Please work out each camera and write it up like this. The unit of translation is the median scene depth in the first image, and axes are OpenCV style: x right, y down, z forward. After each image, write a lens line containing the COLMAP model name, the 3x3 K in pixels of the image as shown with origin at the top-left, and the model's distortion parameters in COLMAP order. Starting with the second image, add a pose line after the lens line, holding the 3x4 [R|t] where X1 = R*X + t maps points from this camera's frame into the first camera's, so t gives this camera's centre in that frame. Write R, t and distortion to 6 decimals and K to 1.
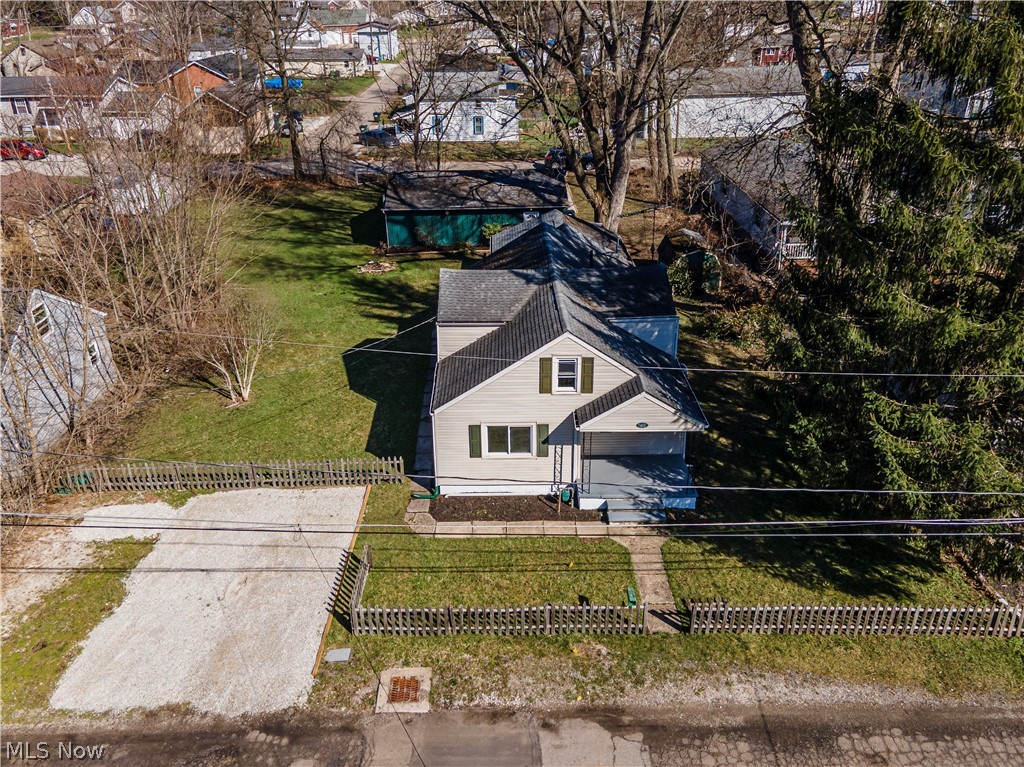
lens RADIAL K [[726.0, 0, 511.2], [0, 726.0, 389.7], [0, 0, 1]] dist [0.045520, 0.006711]
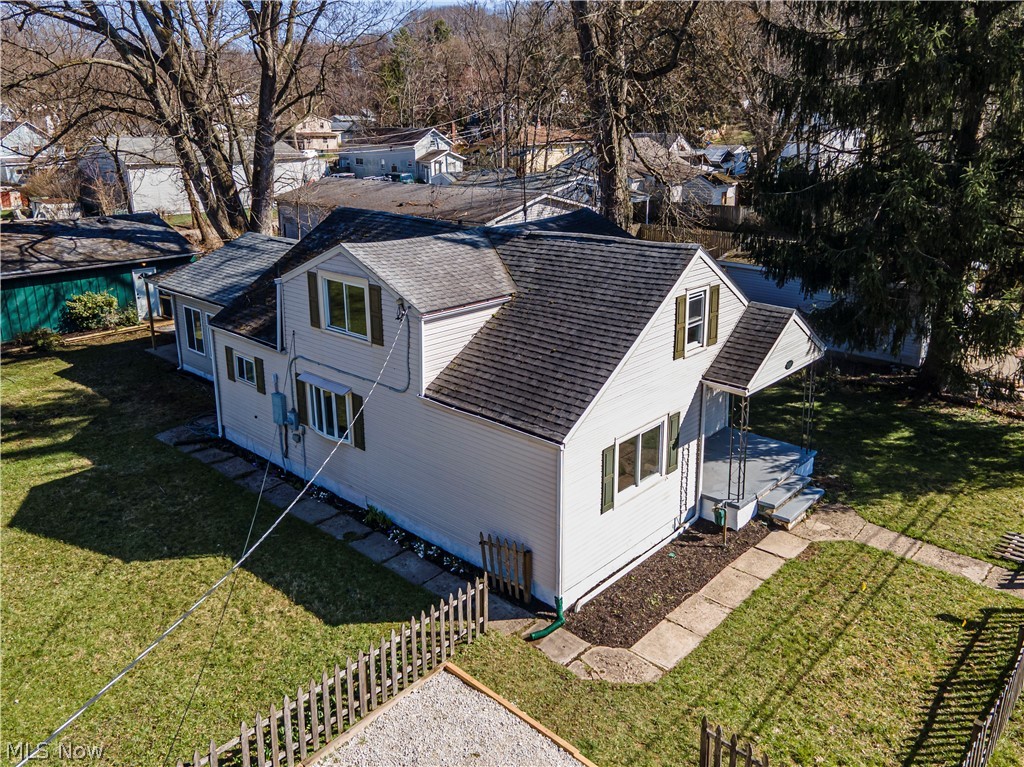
lens RADIAL K [[767.6, 0, 509.6], [0, 767.6, 374.3], [0, 0, 1]] dist [0.064466, 0.001772]
pose [[0.691637, -0.222917, 0.686983, -0.486561], [0.355791, 0.932917, -0.055481, 0.002760], [-0.628531, 0.282795, 0.724552, 0.599453]]
